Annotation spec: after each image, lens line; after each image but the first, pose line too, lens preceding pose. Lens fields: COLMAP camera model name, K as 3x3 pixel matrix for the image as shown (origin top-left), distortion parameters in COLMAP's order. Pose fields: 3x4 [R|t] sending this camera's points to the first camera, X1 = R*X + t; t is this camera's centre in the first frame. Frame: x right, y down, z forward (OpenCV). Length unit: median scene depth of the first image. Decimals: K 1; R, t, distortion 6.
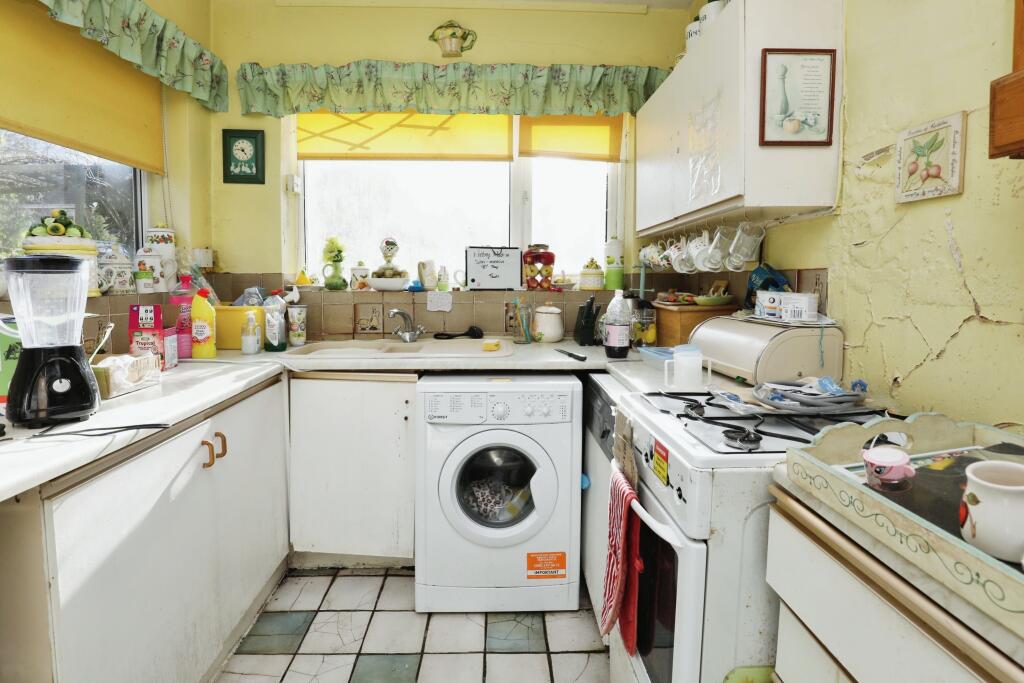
lens RADIAL K [[481.3, 0, 508.5], [0, 481.3, 296.6], [0, 0, 1]] dist [-0.033422, 0.000148]
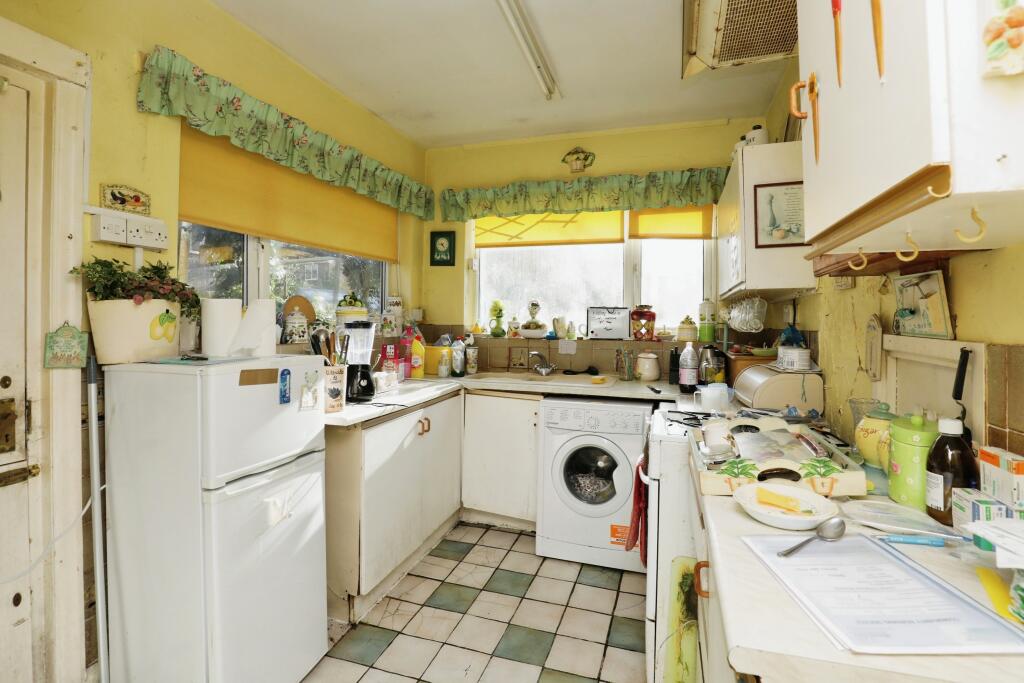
lens RADIAL K [[481.3, 0, 508.5], [0, 481.3, 296.6], [0, 0, 1]] dist [-0.033422, 0.000148]
pose [[0.937255, -0.008033, -0.348552, 0.186723], [-0.023368, 0.996039, -0.085793, -0.012313], [0.347860, 0.088555, 0.933355, -0.371969]]
